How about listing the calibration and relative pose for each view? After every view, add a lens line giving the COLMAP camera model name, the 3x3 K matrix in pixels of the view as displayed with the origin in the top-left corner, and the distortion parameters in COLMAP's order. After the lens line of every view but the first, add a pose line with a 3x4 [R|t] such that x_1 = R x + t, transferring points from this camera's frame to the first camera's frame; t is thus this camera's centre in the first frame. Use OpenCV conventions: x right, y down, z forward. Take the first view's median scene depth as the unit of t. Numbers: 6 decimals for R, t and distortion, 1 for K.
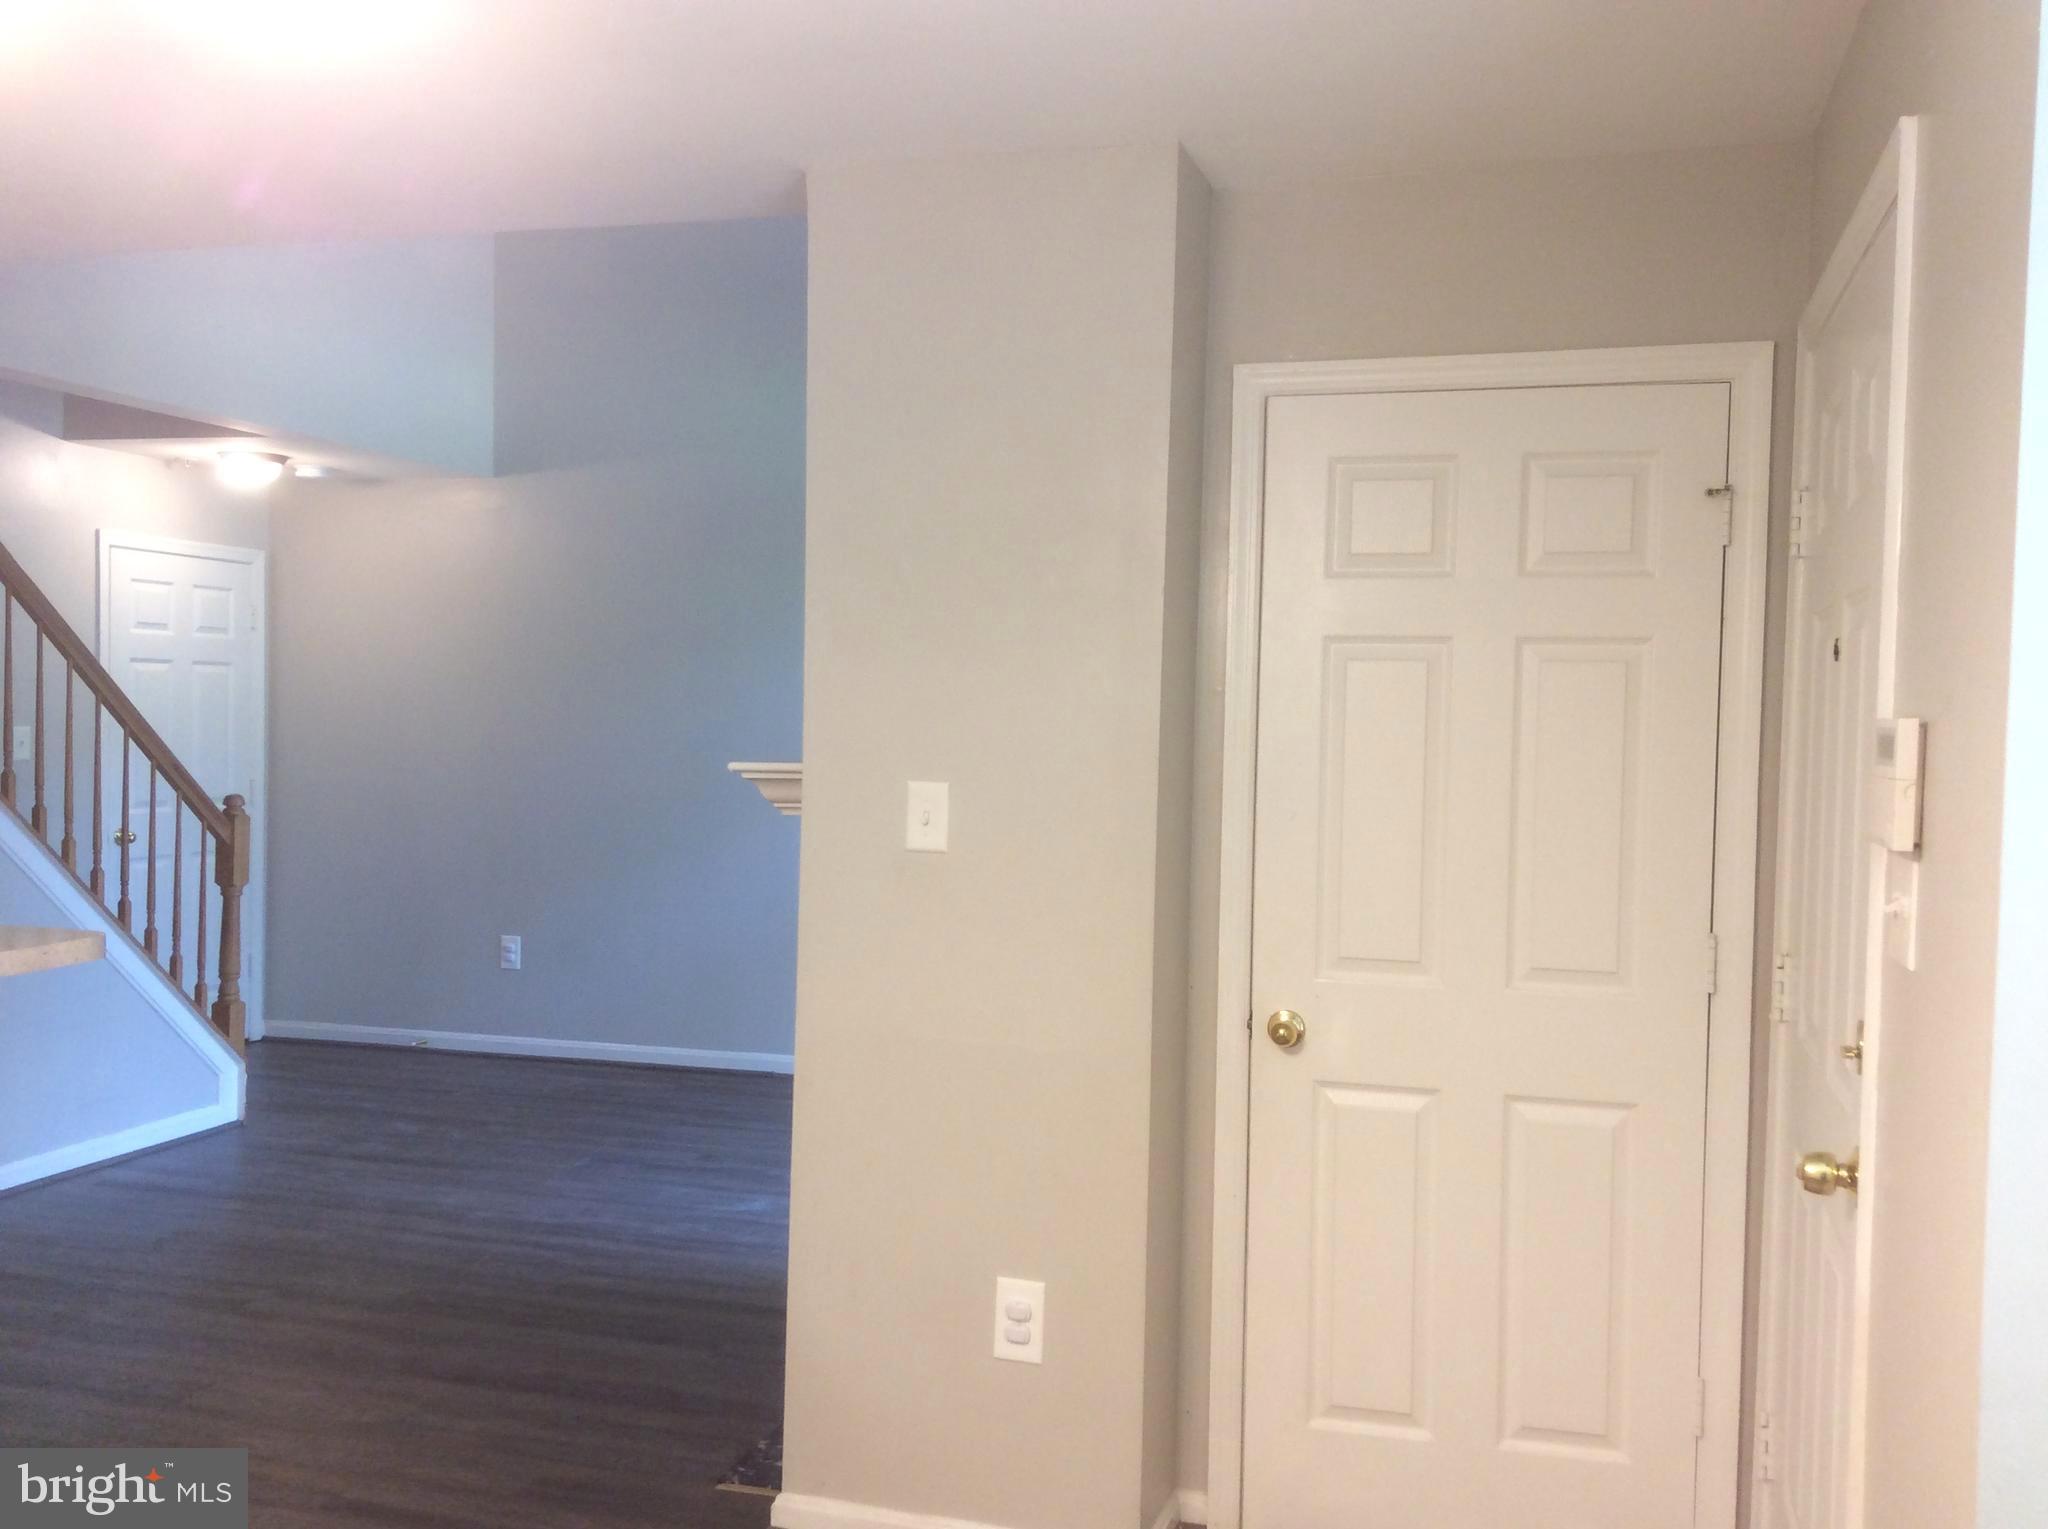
lens RADIAL K [[1846.4, 0, 1024.0], [0, 1846.4, 764.5], [0, 0, 1]] dist [0.146301, -0.298495]
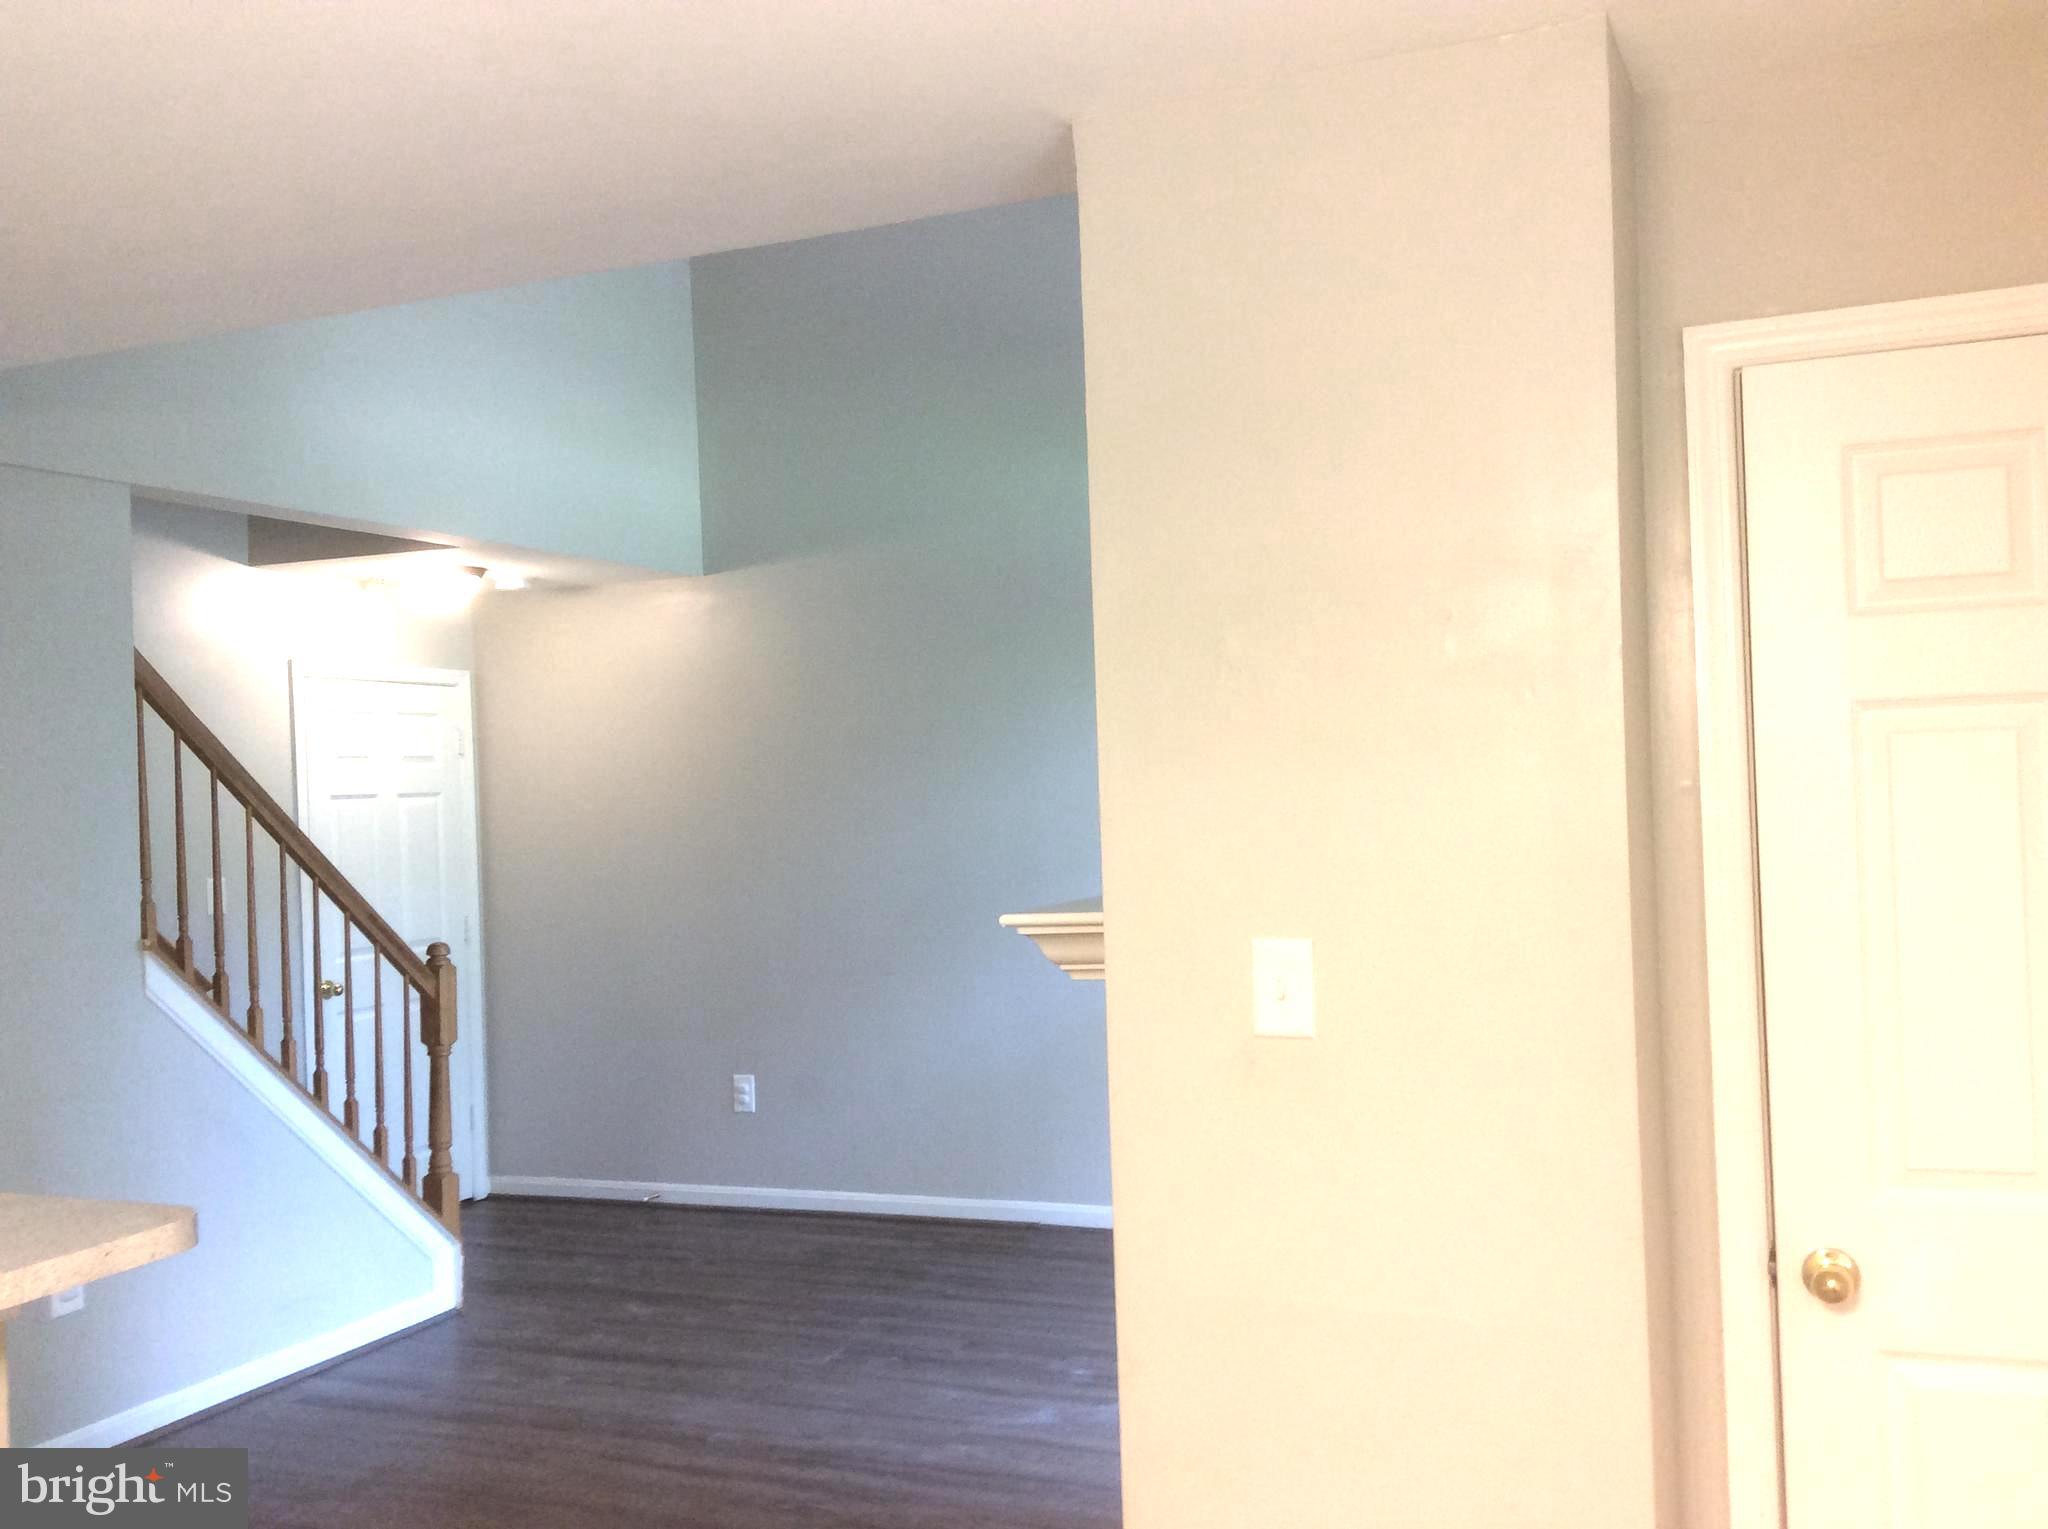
lens RADIAL K [[1846.4, 0, 1024.0], [0, 1846.4, 764.5], [0, 0, 1]] dist [0.146301, -0.298495]
pose [[0.991579, -0.059050, -0.115256, -0.034160], [0.054674, 0.997672, -0.040769, -0.018259], [0.117395, 0.034124, 0.992499, 0.144437]]
